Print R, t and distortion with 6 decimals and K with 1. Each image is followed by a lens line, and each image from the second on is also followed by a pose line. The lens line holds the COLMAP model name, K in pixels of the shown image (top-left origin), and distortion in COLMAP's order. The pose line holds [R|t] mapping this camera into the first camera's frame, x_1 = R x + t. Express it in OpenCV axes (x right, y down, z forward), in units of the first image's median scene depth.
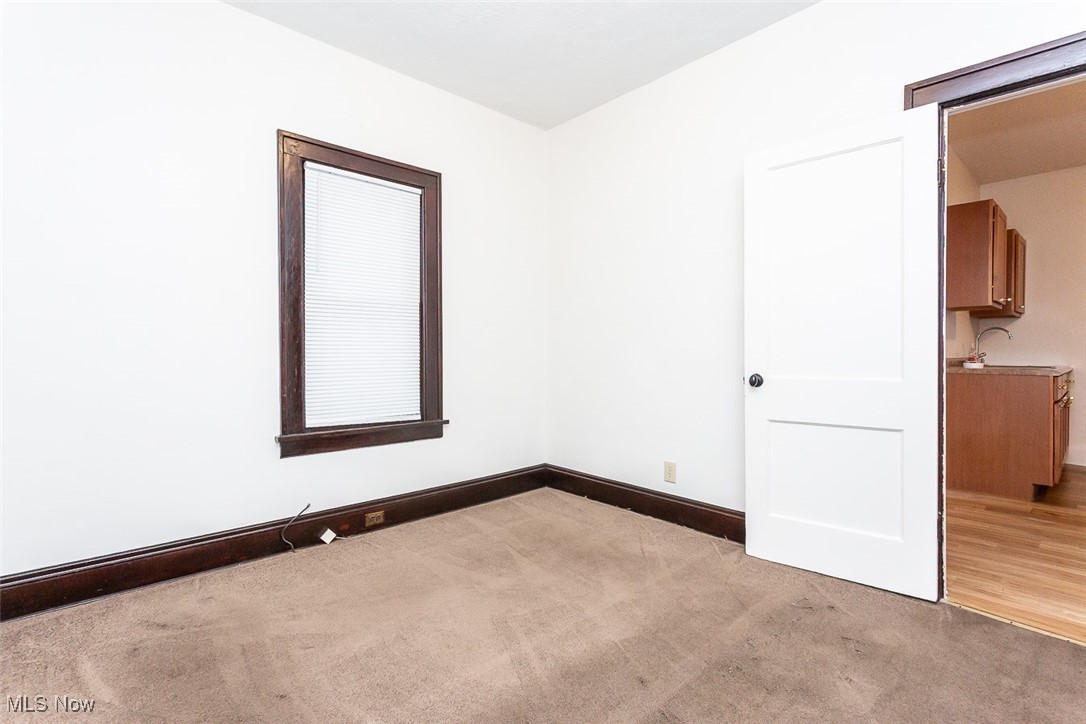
lens RADIAL K [[522.8, 0, 533.1], [0, 522.8, 354.0], [0, 0, 1]] dist [-0.000260, -0.000182]
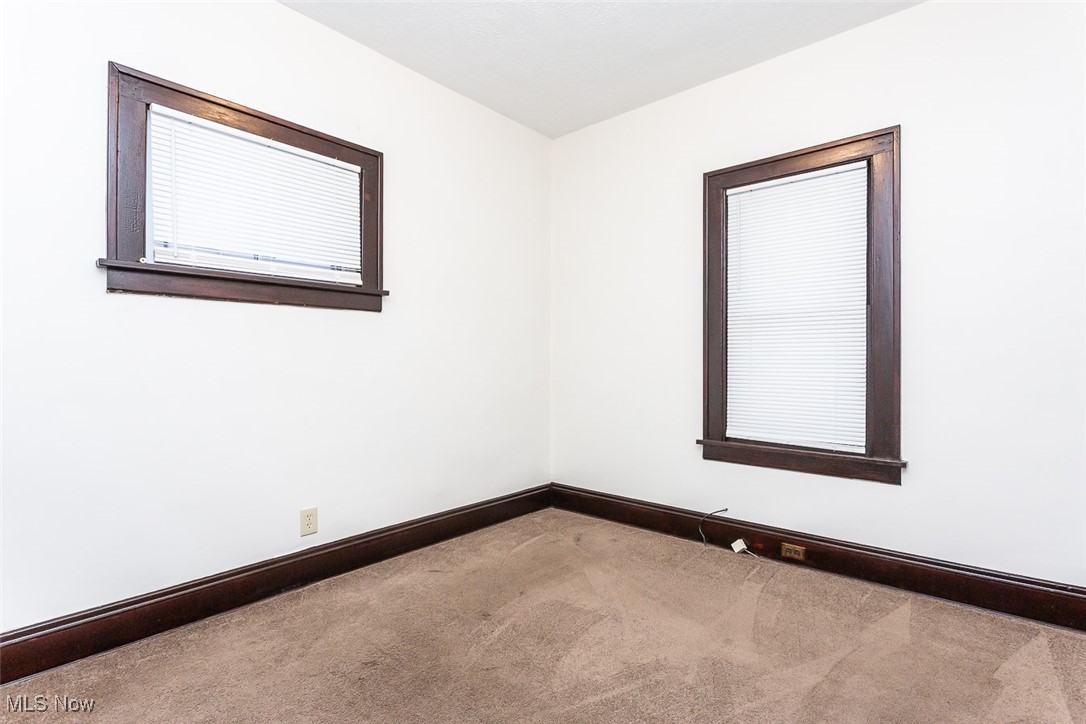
lens RADIAL K [[522.8, 0, 533.1], [0, 522.8, 354.0], [0, 0, 1]] dist [-0.000260, -0.000182]
pose [[0.102049, -0.008944, -0.994739, 0.594309], [-0.004788, 0.999944, -0.009482, -0.016765], [0.994768, 0.005731, 0.102001, 0.493286]]
